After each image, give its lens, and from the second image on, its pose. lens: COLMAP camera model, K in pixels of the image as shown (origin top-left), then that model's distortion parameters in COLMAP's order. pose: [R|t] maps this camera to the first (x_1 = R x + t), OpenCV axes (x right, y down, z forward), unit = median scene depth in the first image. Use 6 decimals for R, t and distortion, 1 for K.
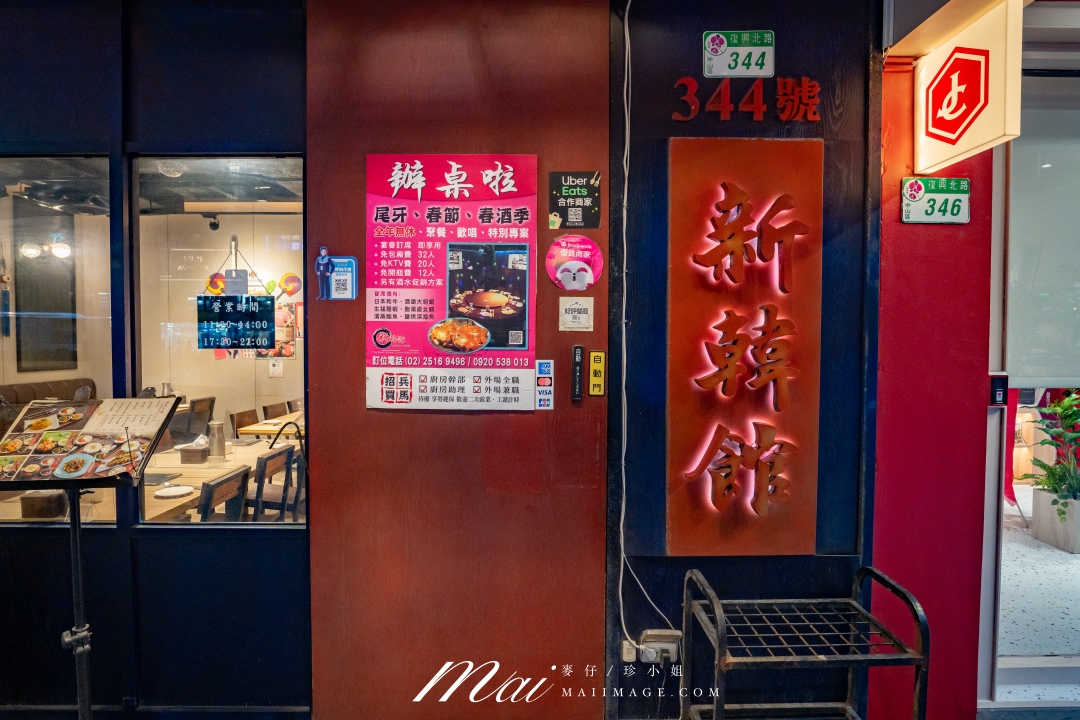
lens RADIAL K [[579.7, 0, 537.6], [0, 579.7, 361.0], [0, 0, 1]] dist [-0.017541, 0.000099]
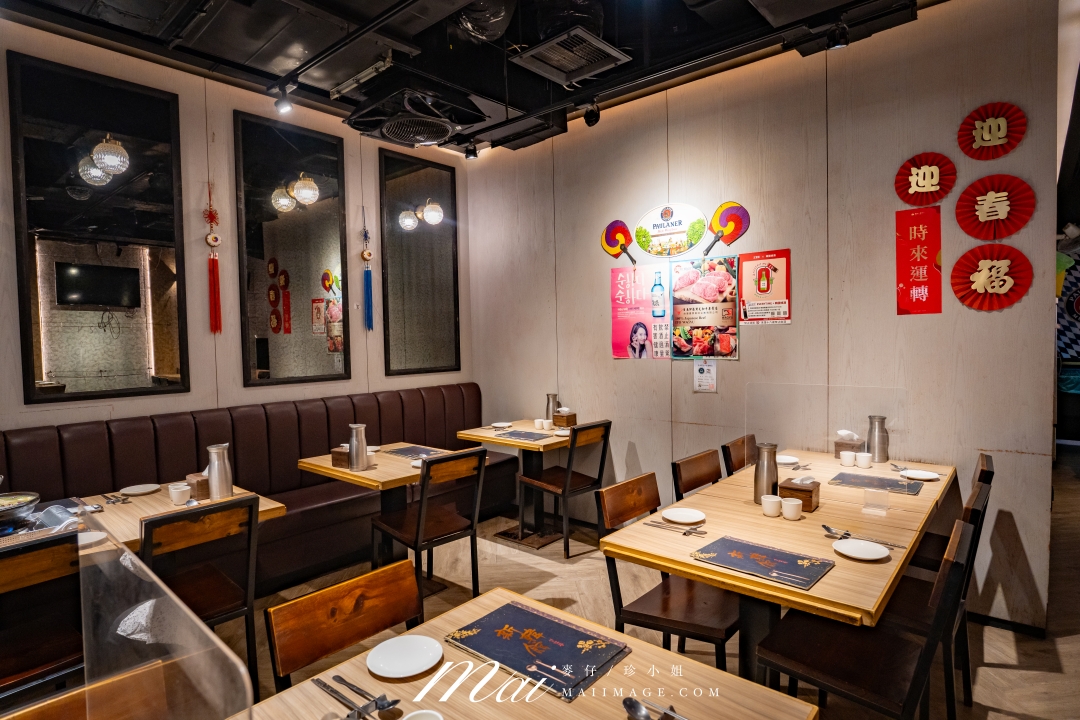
lens RADIAL K [[579.7, 0, 539.0], [0, 579.7, 359.4], [0, 0, 1]] dist [-0.017541, 0.000099]
pose [[0.748998, 0.010276, -0.662492, -0.222899], [0.001520, 0.999850, 0.017227, -0.015319], [0.662570, -0.013910, 0.748871, 0.524355]]
